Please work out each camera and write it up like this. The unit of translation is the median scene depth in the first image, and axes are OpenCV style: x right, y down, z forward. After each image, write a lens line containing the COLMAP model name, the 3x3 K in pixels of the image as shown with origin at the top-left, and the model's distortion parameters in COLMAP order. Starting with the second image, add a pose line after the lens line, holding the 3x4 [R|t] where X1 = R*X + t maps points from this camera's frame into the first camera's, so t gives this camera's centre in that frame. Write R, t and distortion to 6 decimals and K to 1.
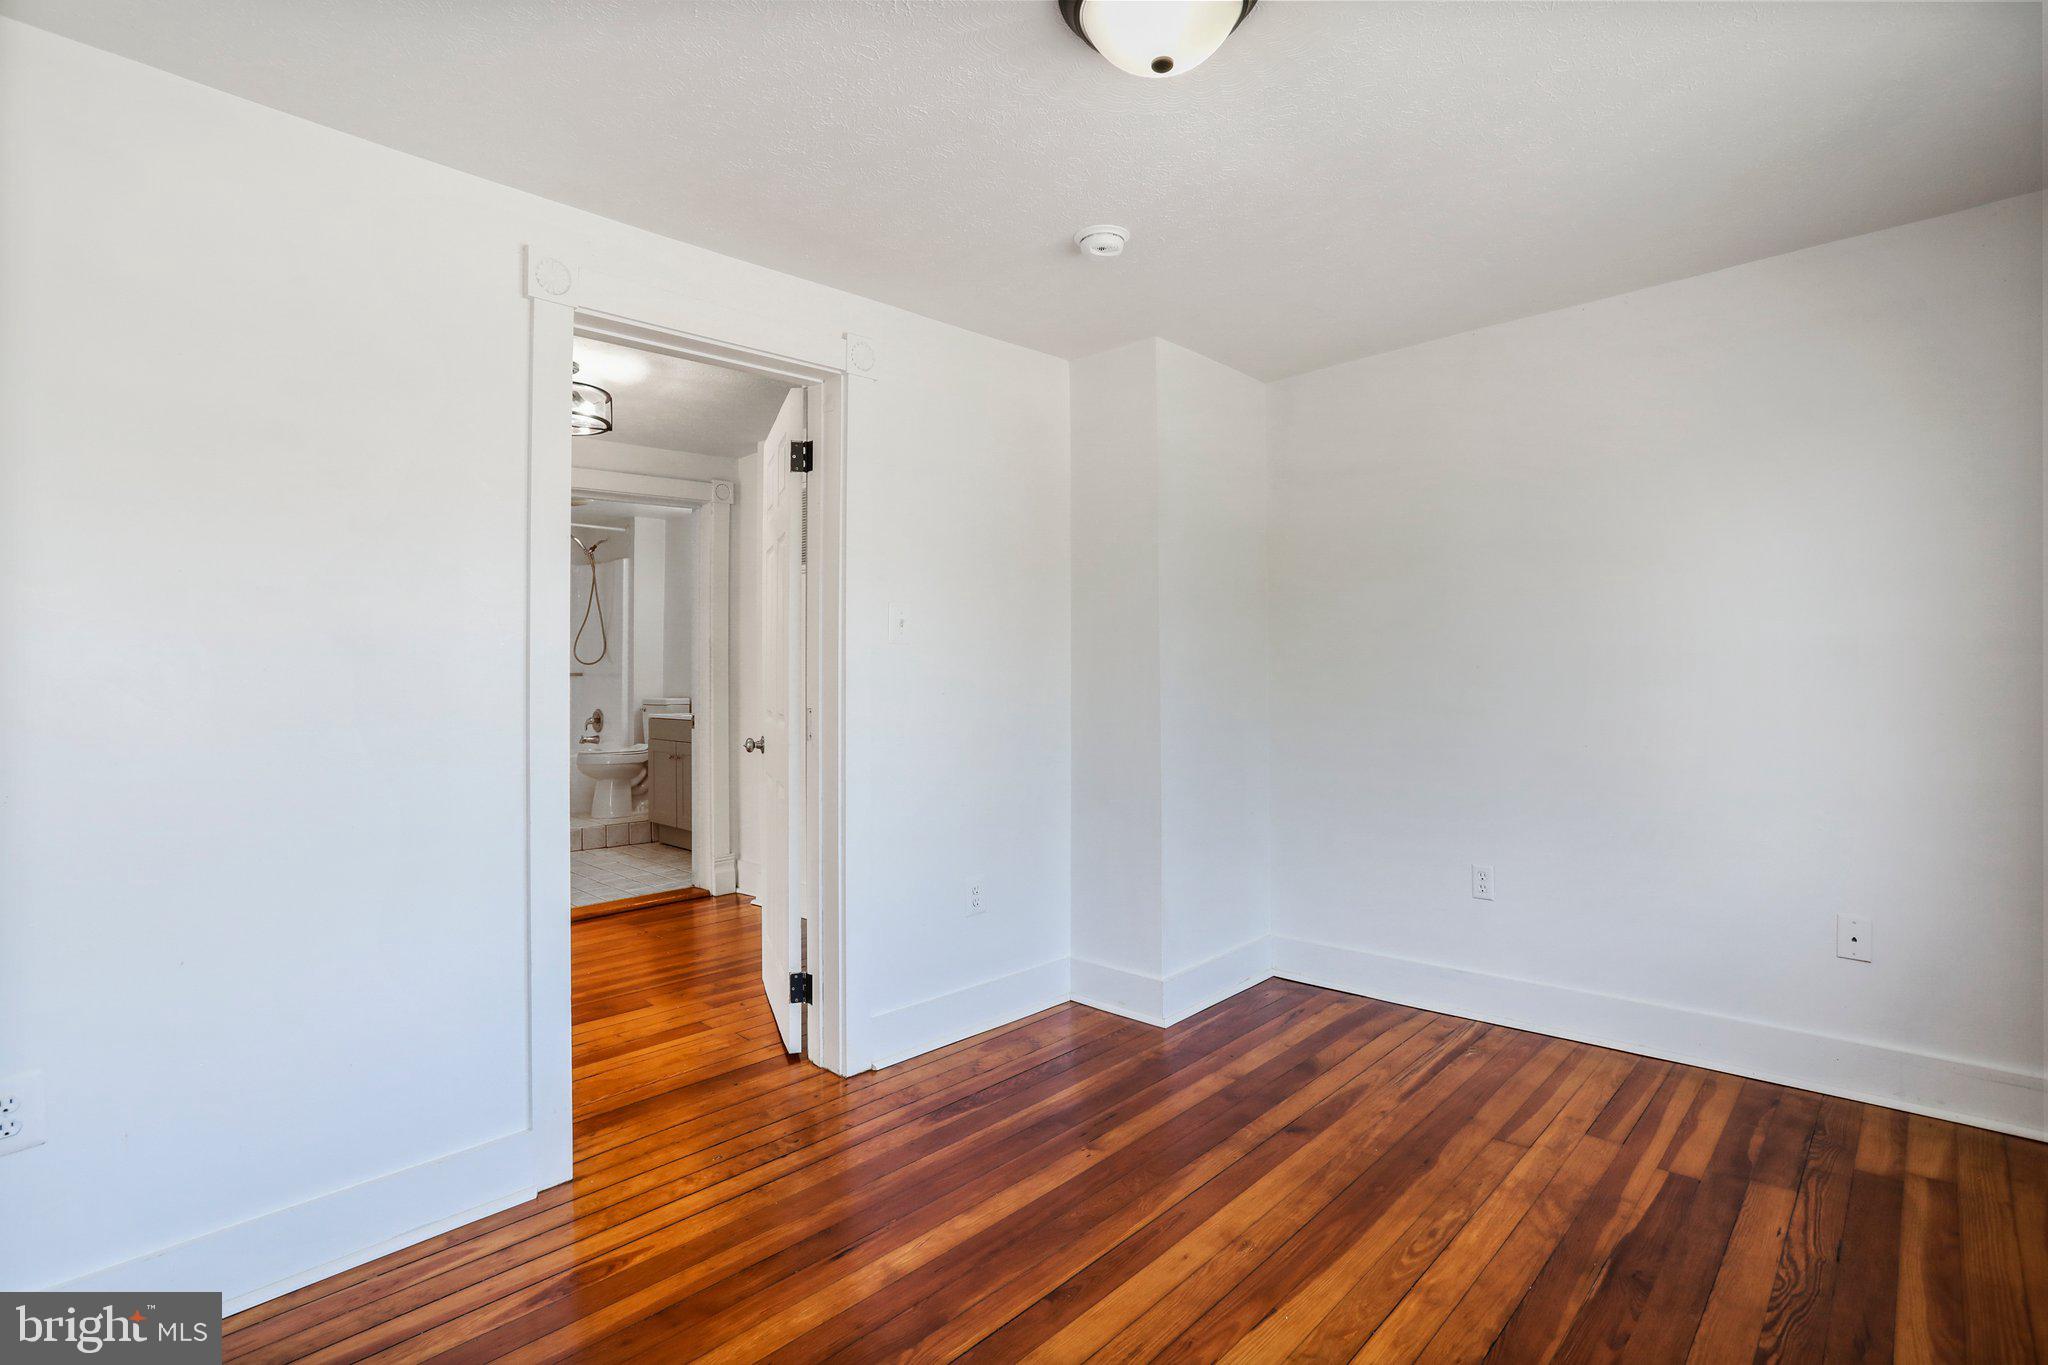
lens RADIAL K [[995.5, 0, 1019.0], [0, 995.5, 680.3], [0, 0, 1]] dist [0.004334, 0.003526]
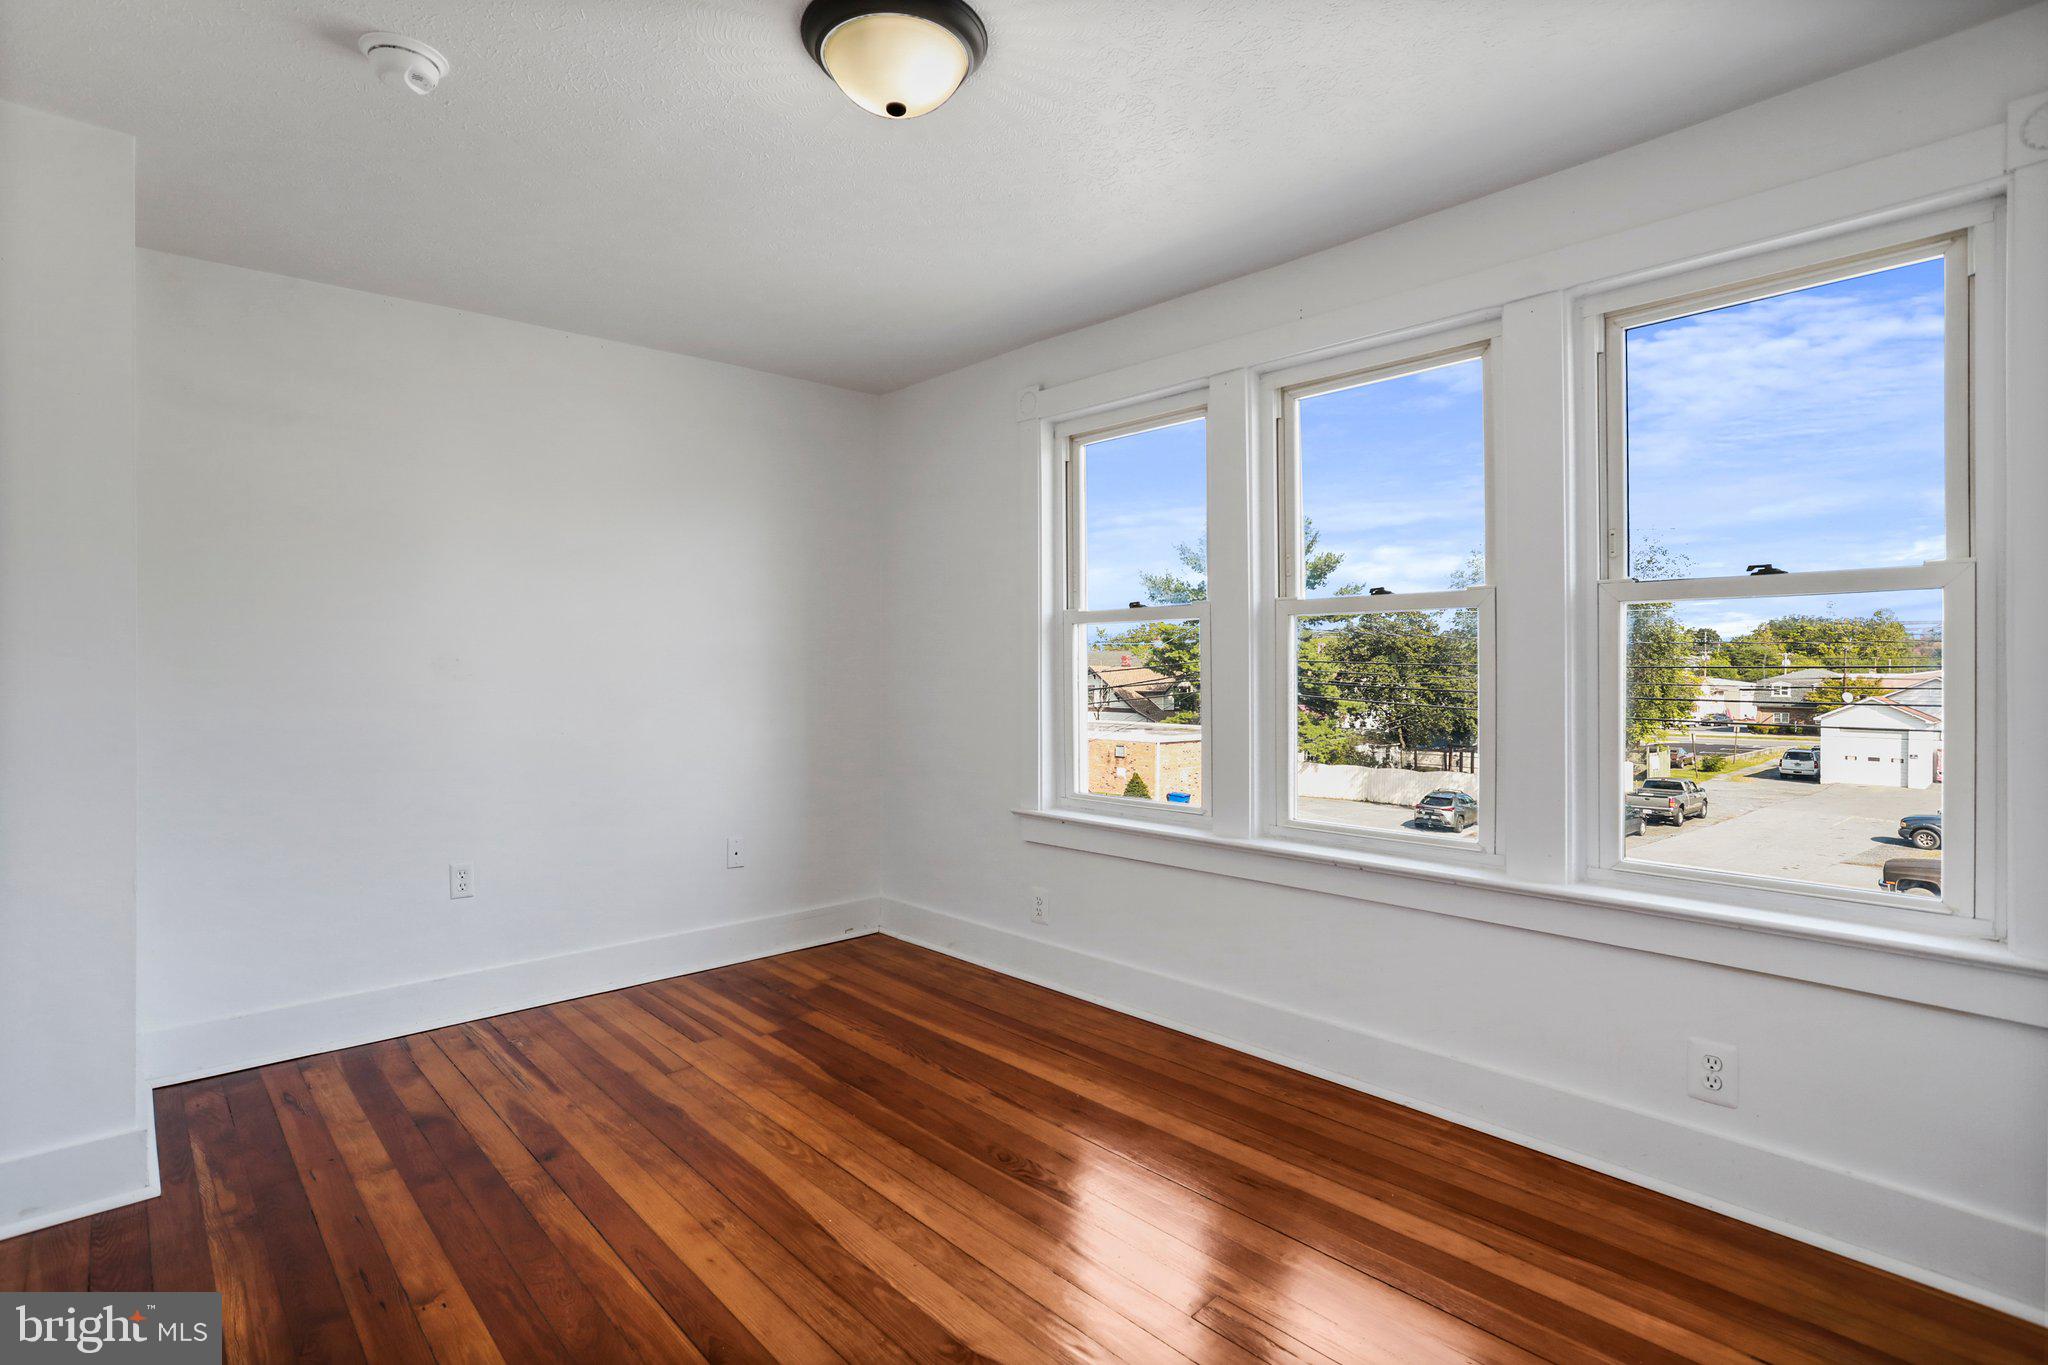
lens RADIAL K [[995.5, 0, 1034.1], [0, 995.5, 683.2], [0, 0, 1]] dist [0.004334, 0.003526]
pose [[0.077479, 0.002066, 0.996992, -0.598335], [-0.000583, 0.999998, -0.002027, 0.013814], [-0.996994, -0.000424, 0.077480, 0.469177]]
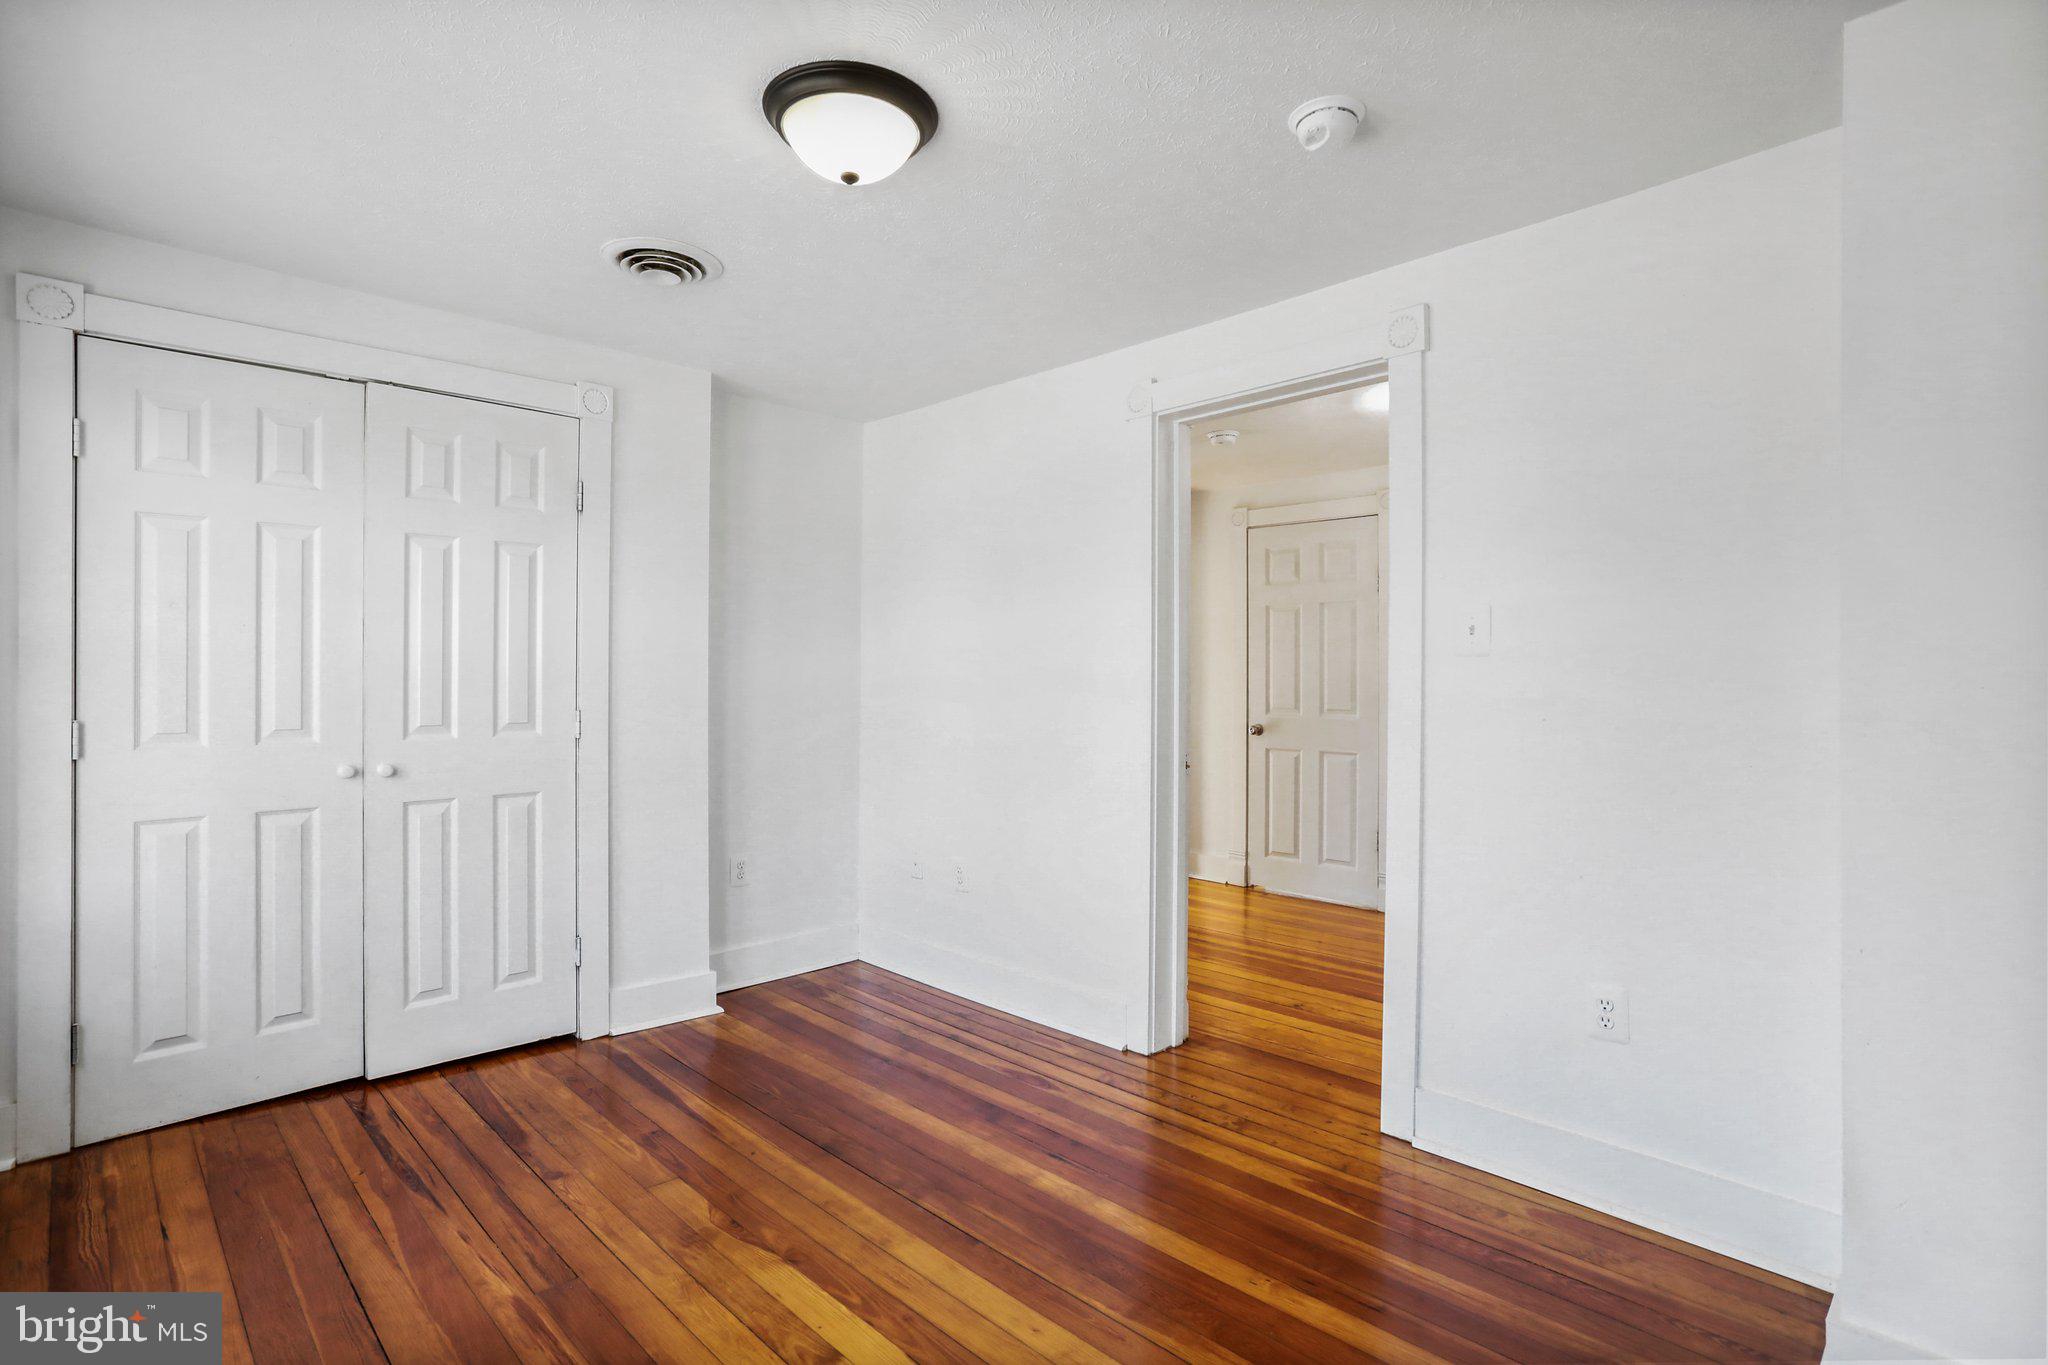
lens RADIAL K [[995.5, 0, 1025.1], [0, 995.5, 685.5], [0, 0, 1]] dist [0.004334, 0.003526]
pose [[-0.049457, -0.000306, -0.998776, 0.836809], [0.004487, 0.999990, -0.000528, -0.012835], [0.998766, -0.004507, -0.049456, 0.797991]]
